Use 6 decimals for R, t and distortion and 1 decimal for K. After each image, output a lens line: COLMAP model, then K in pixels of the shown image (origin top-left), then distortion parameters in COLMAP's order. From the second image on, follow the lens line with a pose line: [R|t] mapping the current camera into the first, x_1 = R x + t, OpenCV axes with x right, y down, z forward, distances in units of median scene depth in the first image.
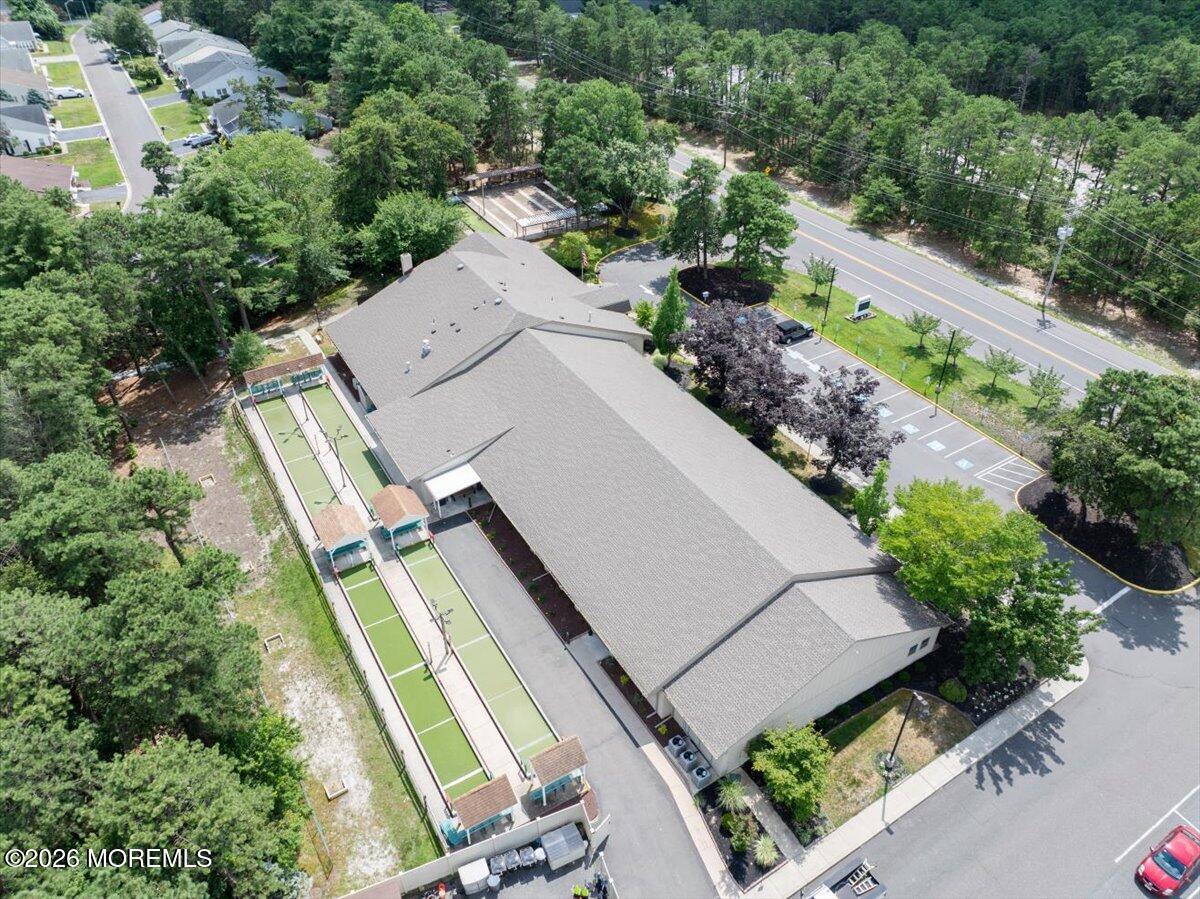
lens RADIAL K [[842.3, 0, 600.0], [0, 842.3, 449.5], [0, 0, 1]] dist [0.001483, 0.000230]
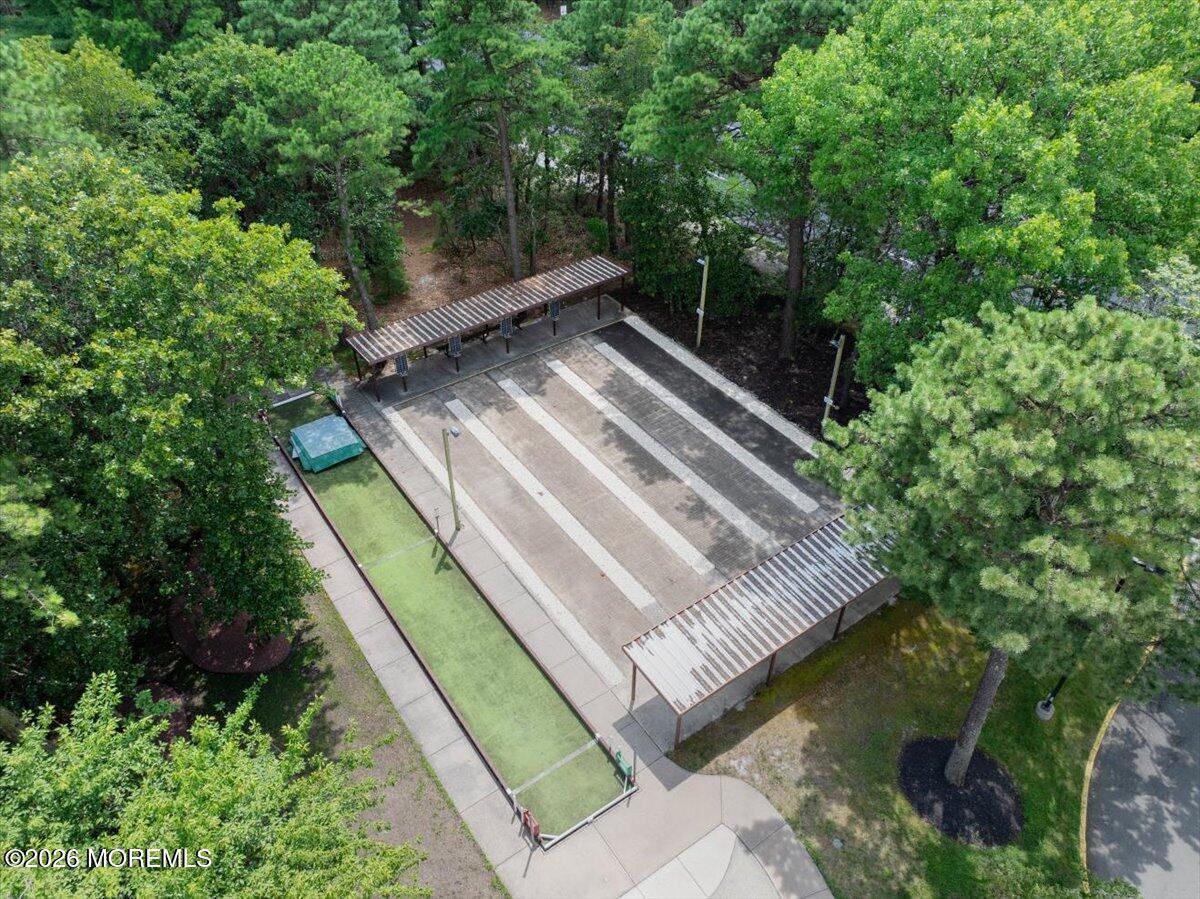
lens RADIAL K [[842.3, 0, 600.0], [0, 842.3, 449.5], [0, 0, 1]] dist [0.001483, 0.000230]
pose [[0.995112, -0.063360, 0.075741, -0.107093], [0.059626, 0.996938, 0.050589, -0.298144], [-0.078715, -0.045826, 0.995843, 0.713829]]
